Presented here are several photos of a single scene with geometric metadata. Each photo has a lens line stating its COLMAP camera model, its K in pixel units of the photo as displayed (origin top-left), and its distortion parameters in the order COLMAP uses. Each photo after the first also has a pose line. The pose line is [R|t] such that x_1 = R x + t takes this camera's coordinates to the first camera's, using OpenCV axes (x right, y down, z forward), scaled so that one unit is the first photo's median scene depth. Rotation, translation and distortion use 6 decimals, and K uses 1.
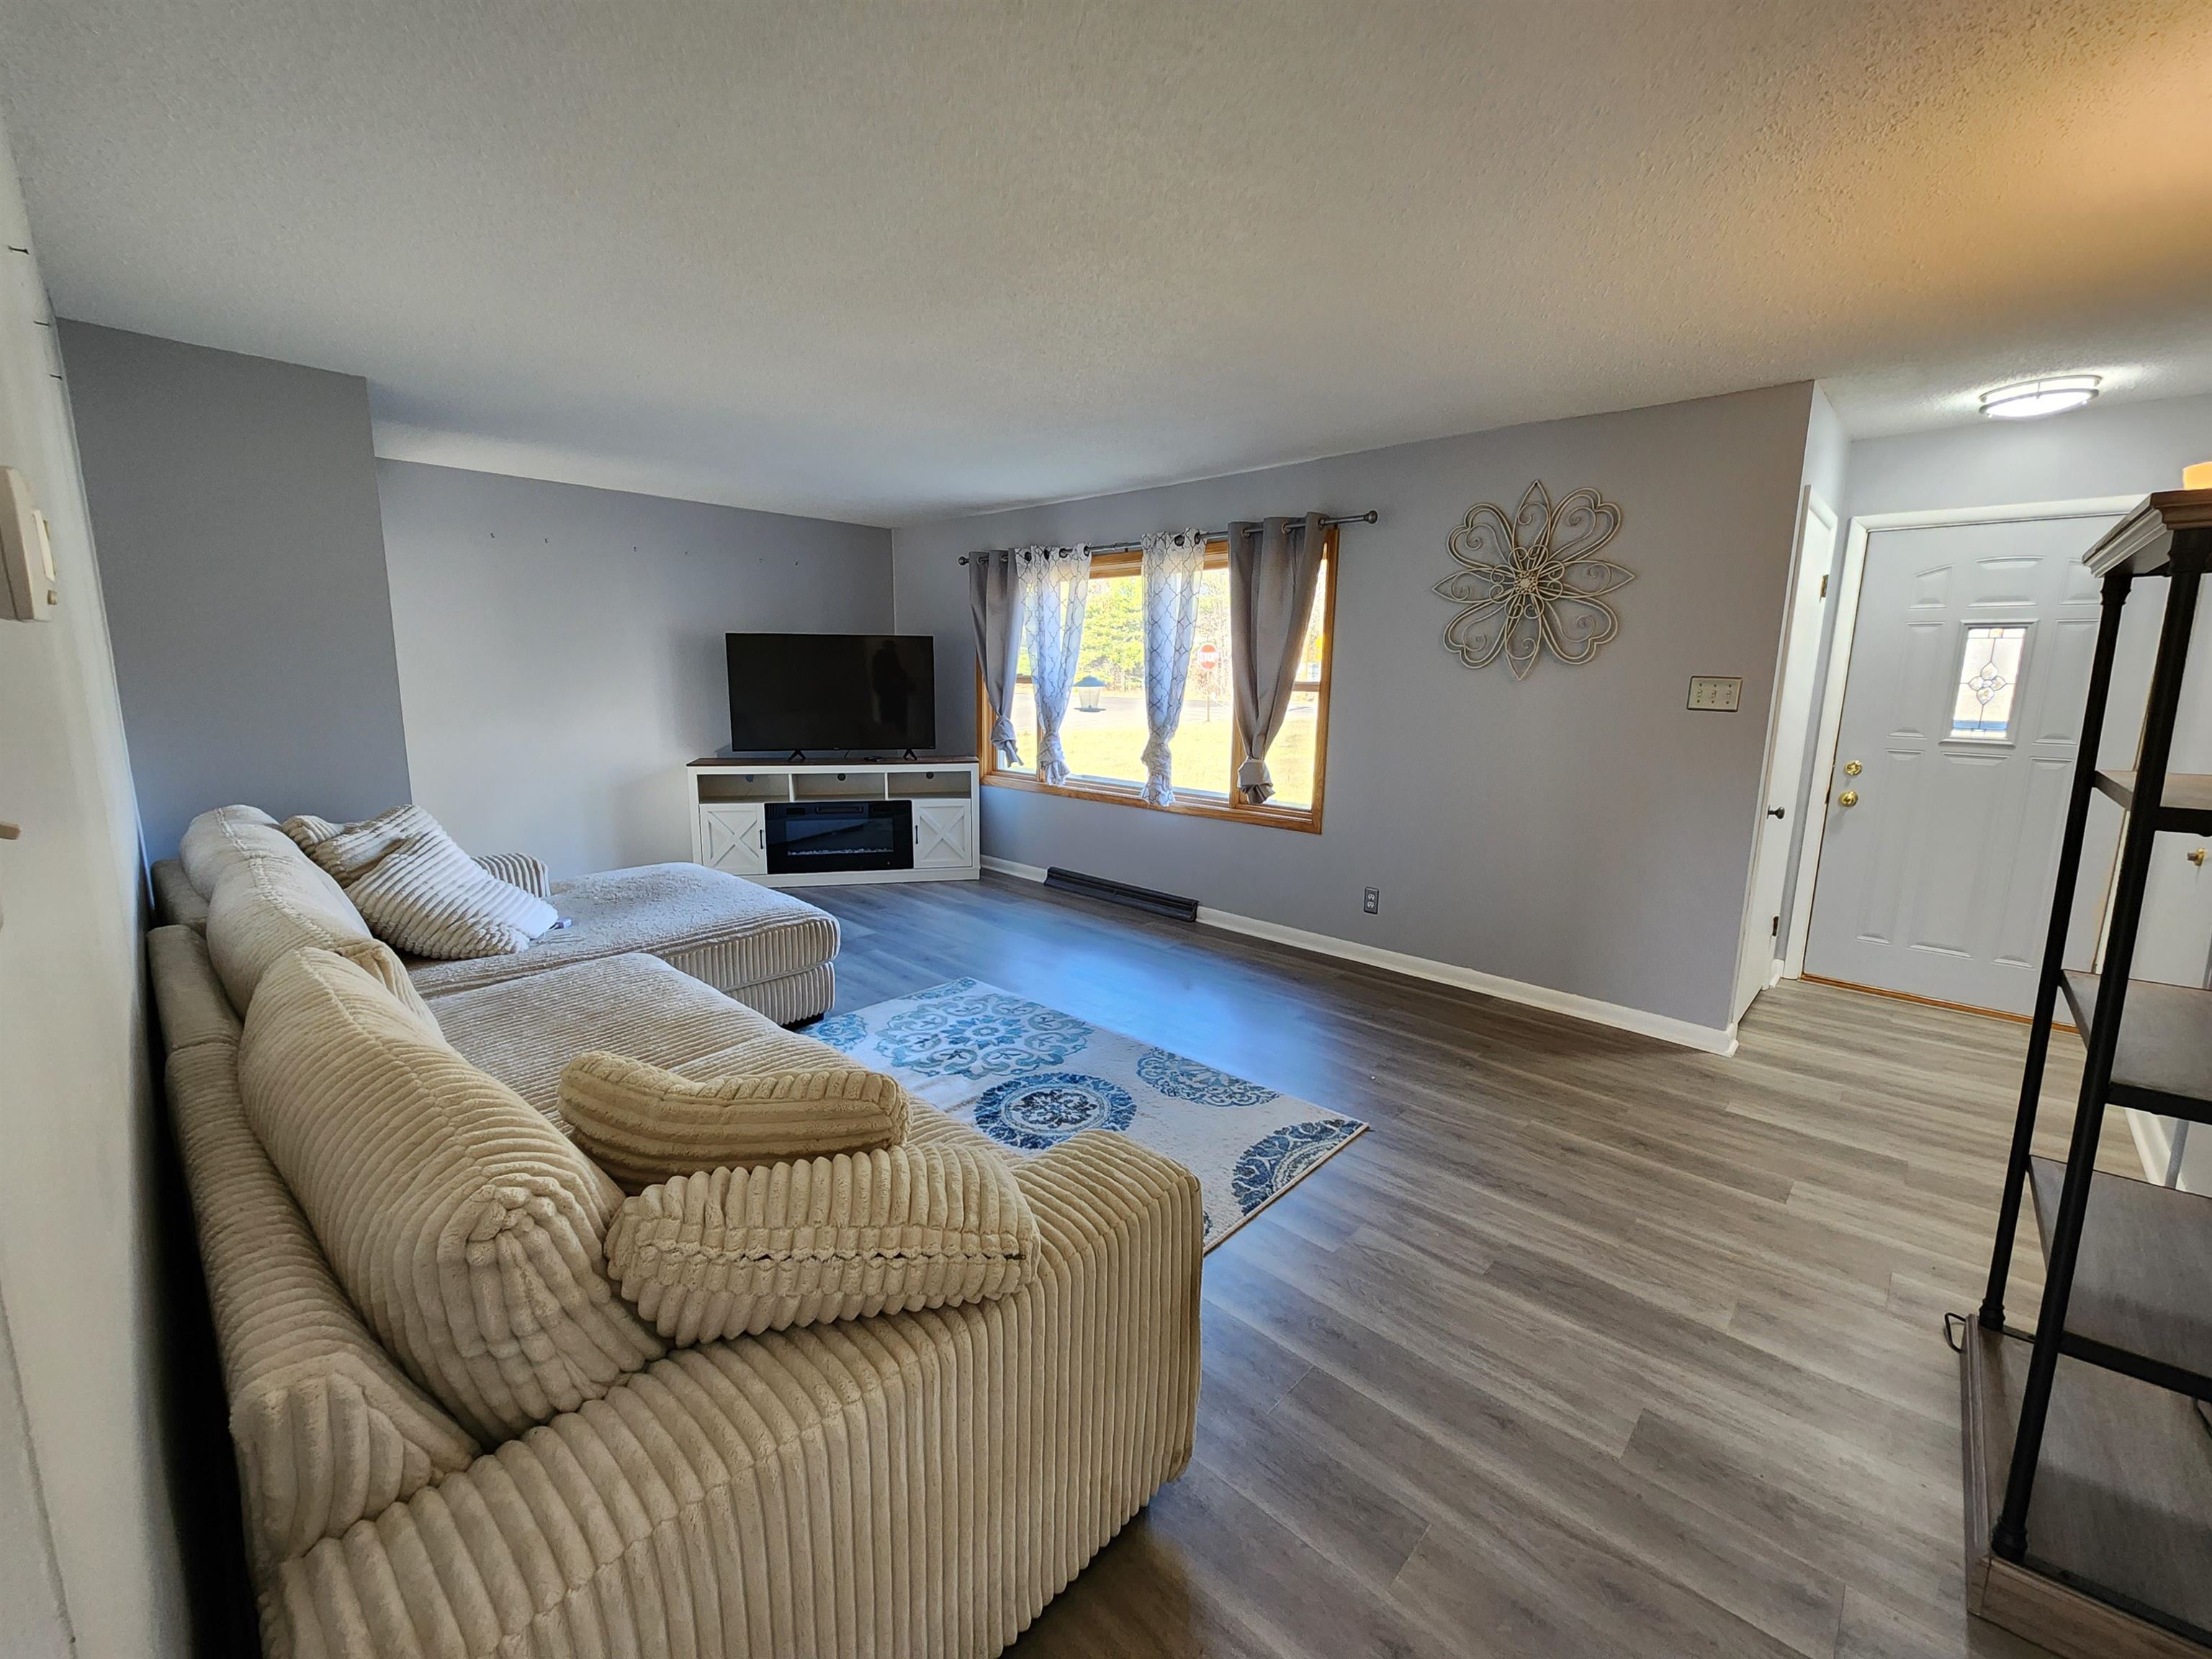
lens RADIAL K [[899.9, 0, 1097.4], [0, 899.9, 824.6], [0, 0, 1]] dist [-0.001777, 0.000566]
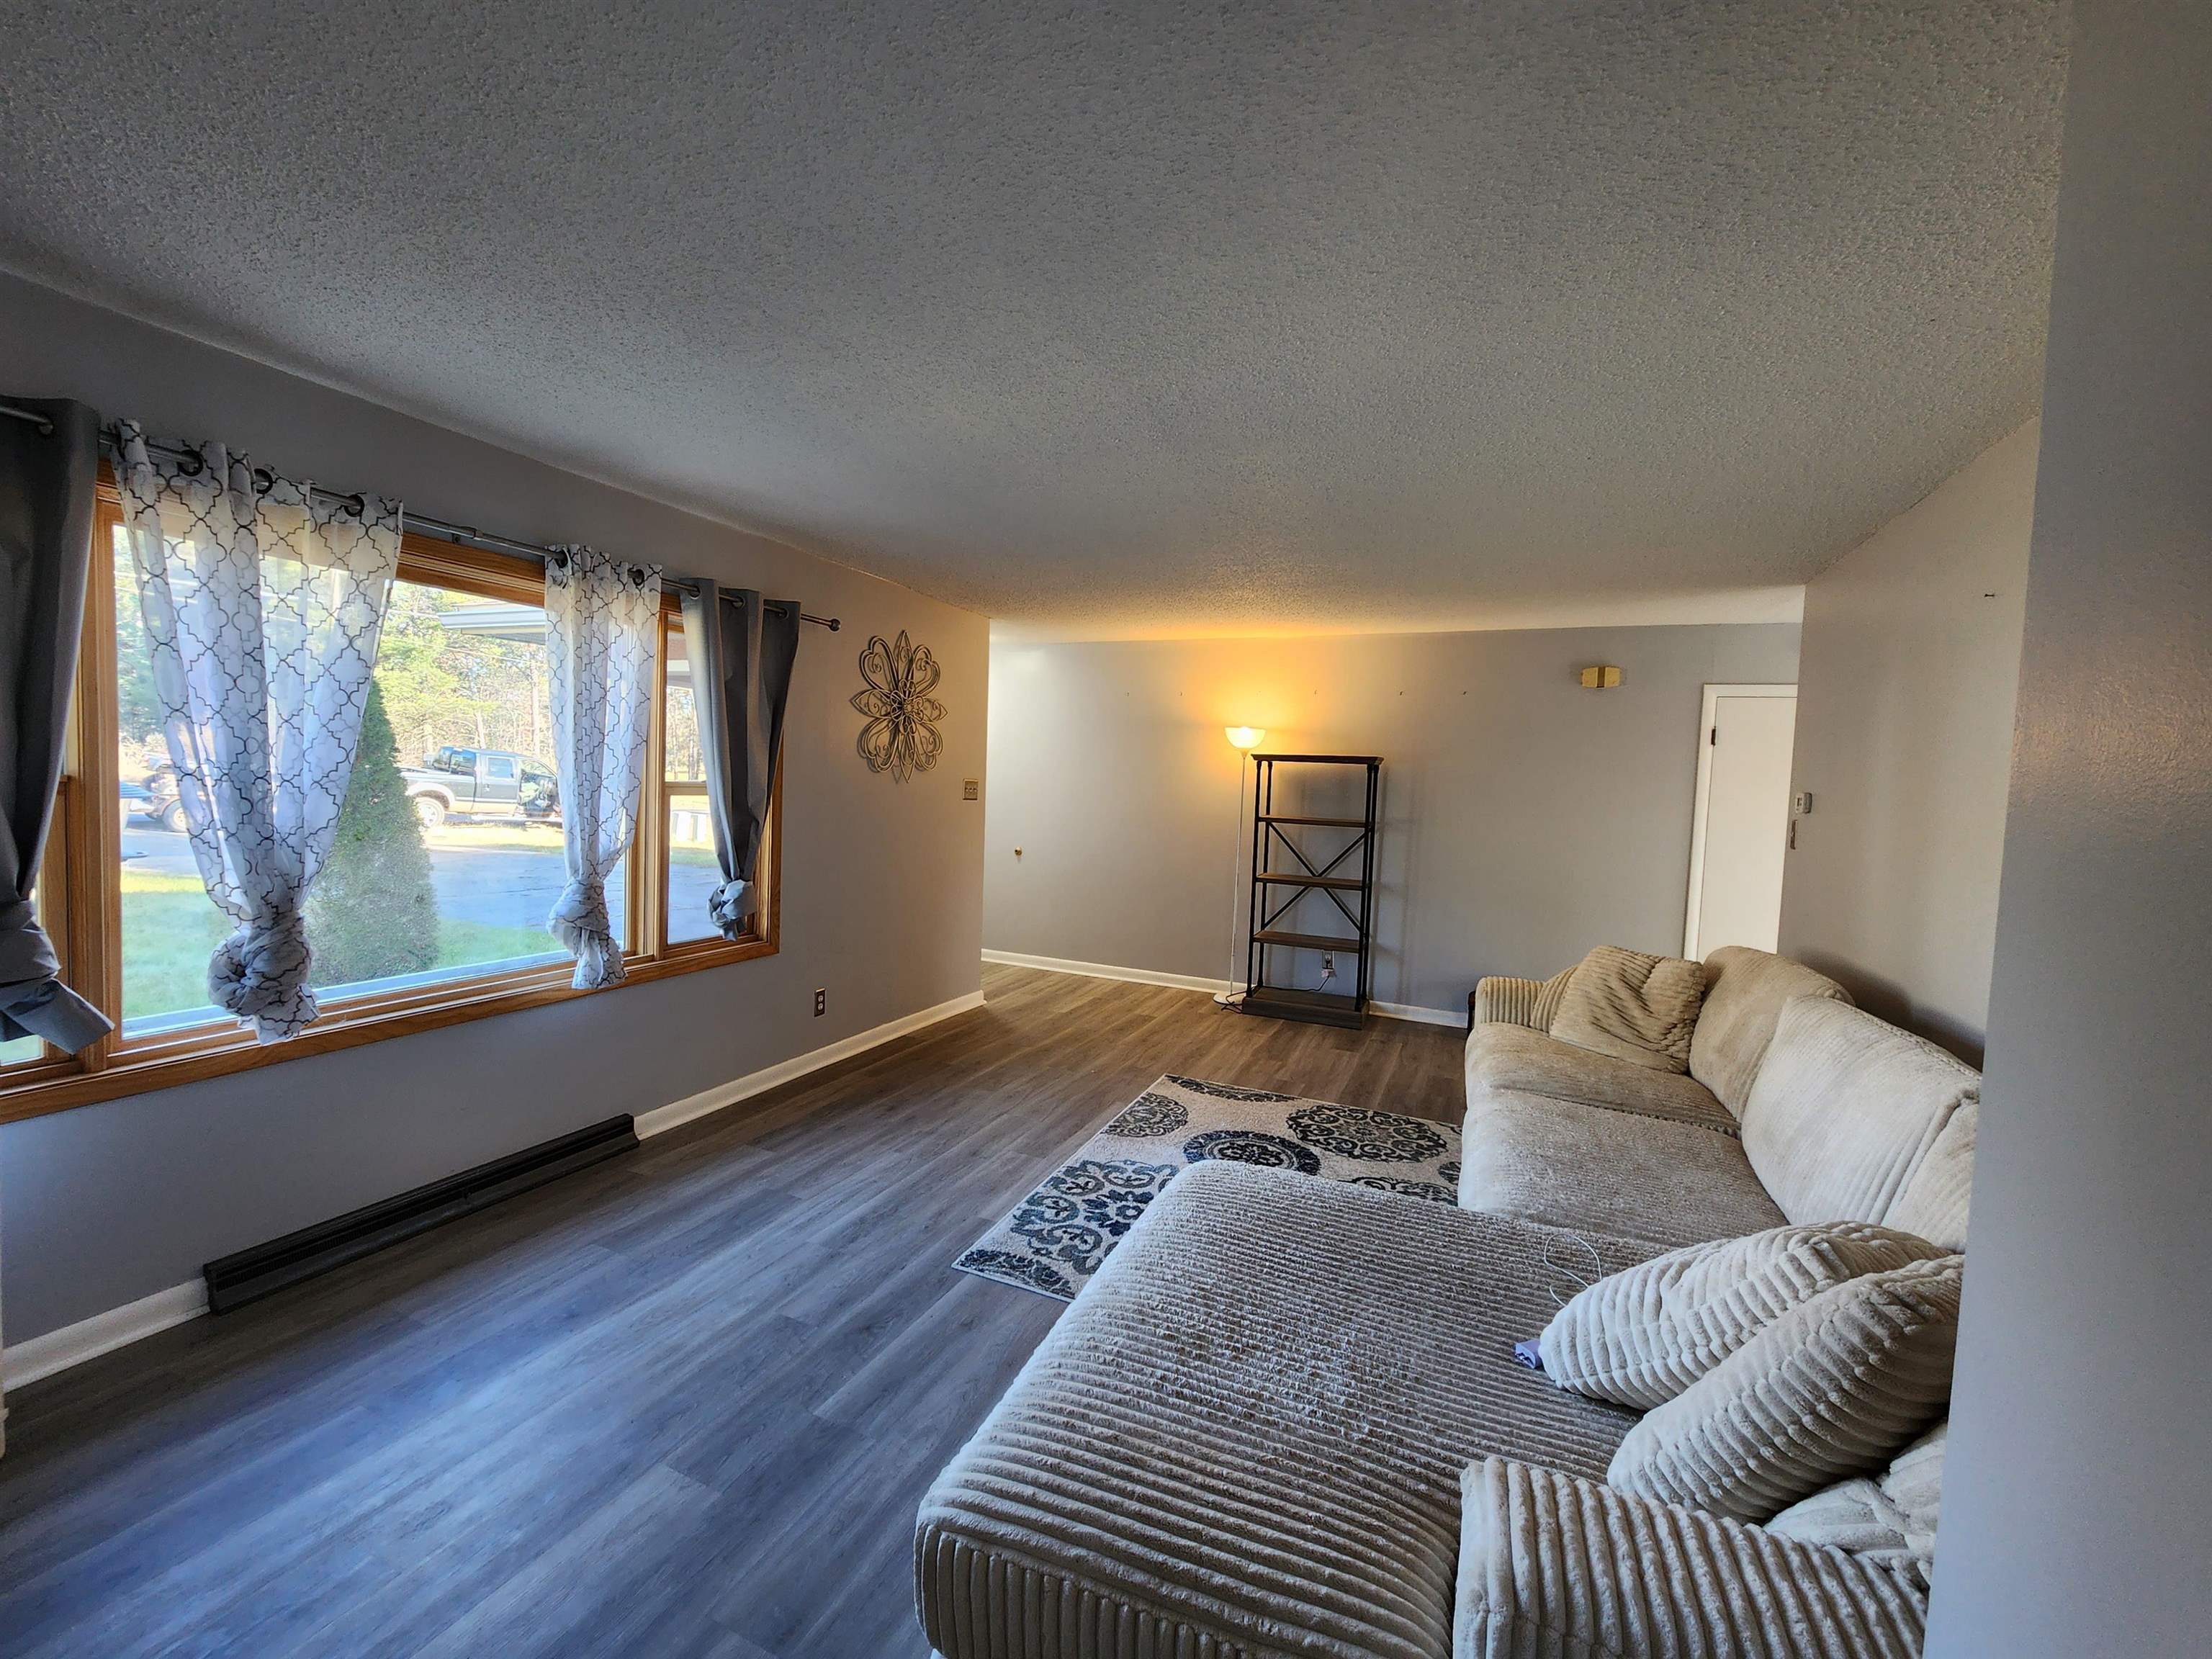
lens RADIAL K [[899.9, 0, 1101.5], [0, 899.9, 825.9], [0, 0, 1]] dist [-0.001777, 0.000566]
pose [[-0.331495, -0.079453, 0.940105, -0.875505], [0.115400, 0.985551, 0.123985, -0.237990], [-0.936373, 0.149589, -0.317537, 1.222118]]
